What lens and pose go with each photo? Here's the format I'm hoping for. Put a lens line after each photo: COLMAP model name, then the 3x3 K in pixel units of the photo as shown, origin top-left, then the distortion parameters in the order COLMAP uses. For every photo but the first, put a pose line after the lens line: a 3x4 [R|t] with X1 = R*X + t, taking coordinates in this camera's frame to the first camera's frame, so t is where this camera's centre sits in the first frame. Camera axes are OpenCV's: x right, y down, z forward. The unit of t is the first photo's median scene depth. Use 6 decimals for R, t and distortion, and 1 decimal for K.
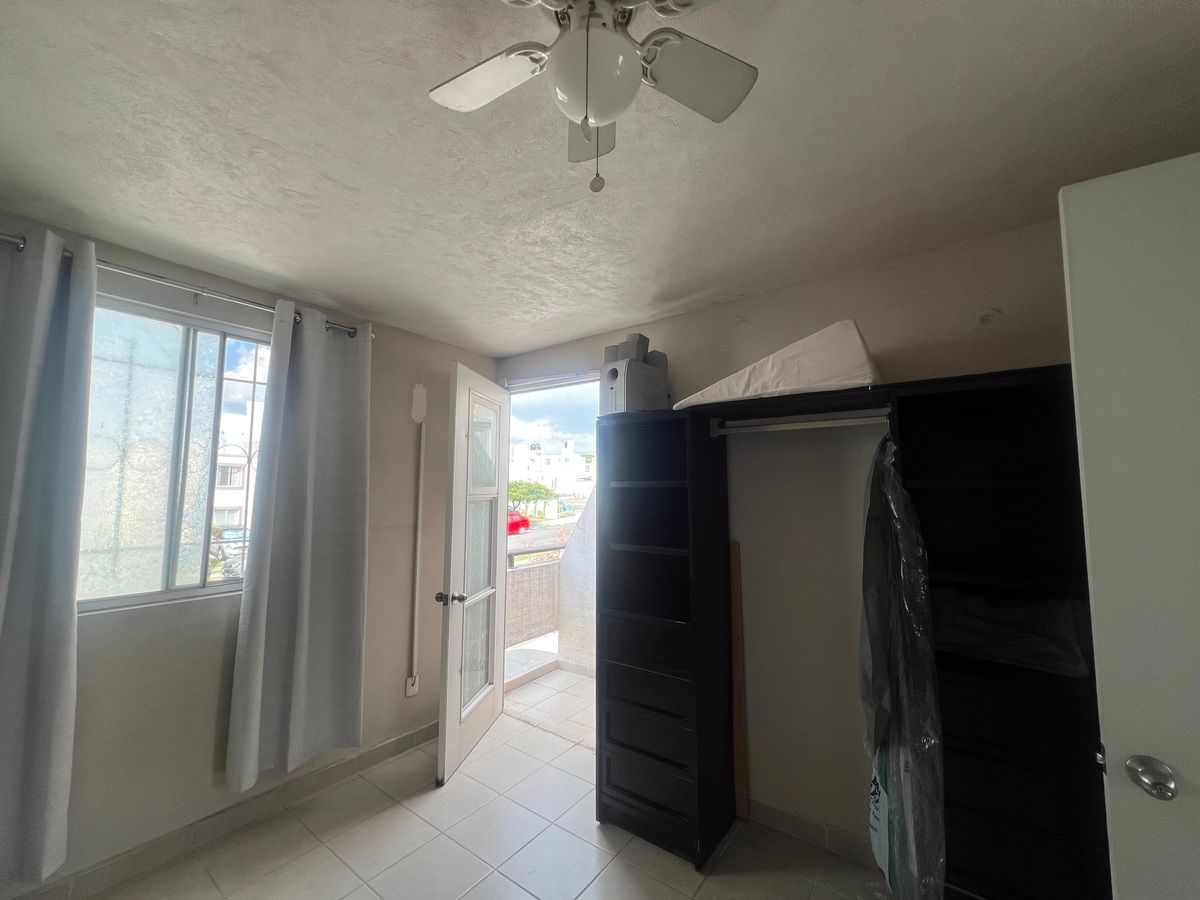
lens RADIAL K [[480.7, 0, 600.0], [0, 480.7, 450.0], [0, 0, 1]] dist [0.001388, 0.000198]
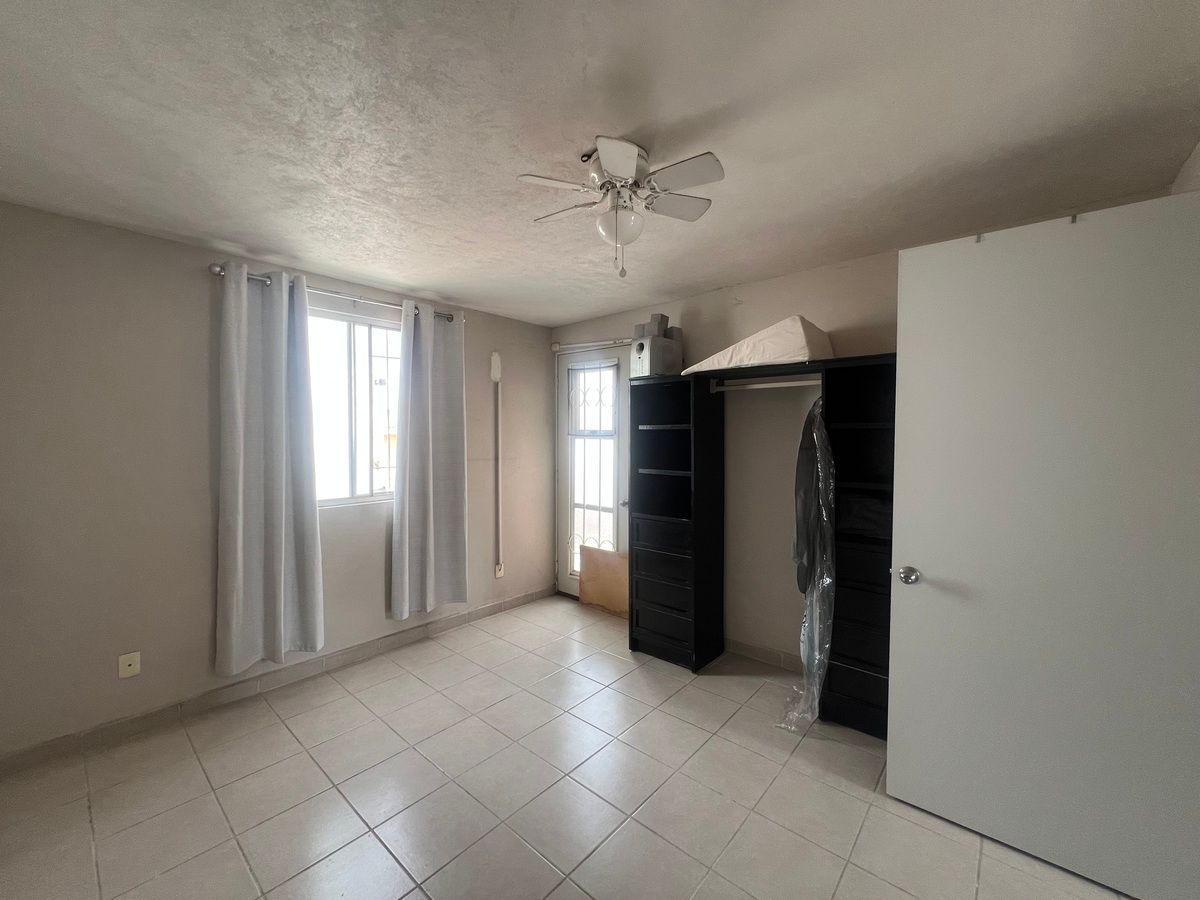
lens RADIAL K [[480.7, 0, 600.0], [0, 480.7, 450.0], [0, 0, 1]] dist [0.001388, 0.000198]
pose [[0.996669, -0.002579, -0.081516, 0.025793], [0.012376, 0.992707, 0.119914, -0.035750], [0.080613, -0.120524, 0.989432, -0.442232]]
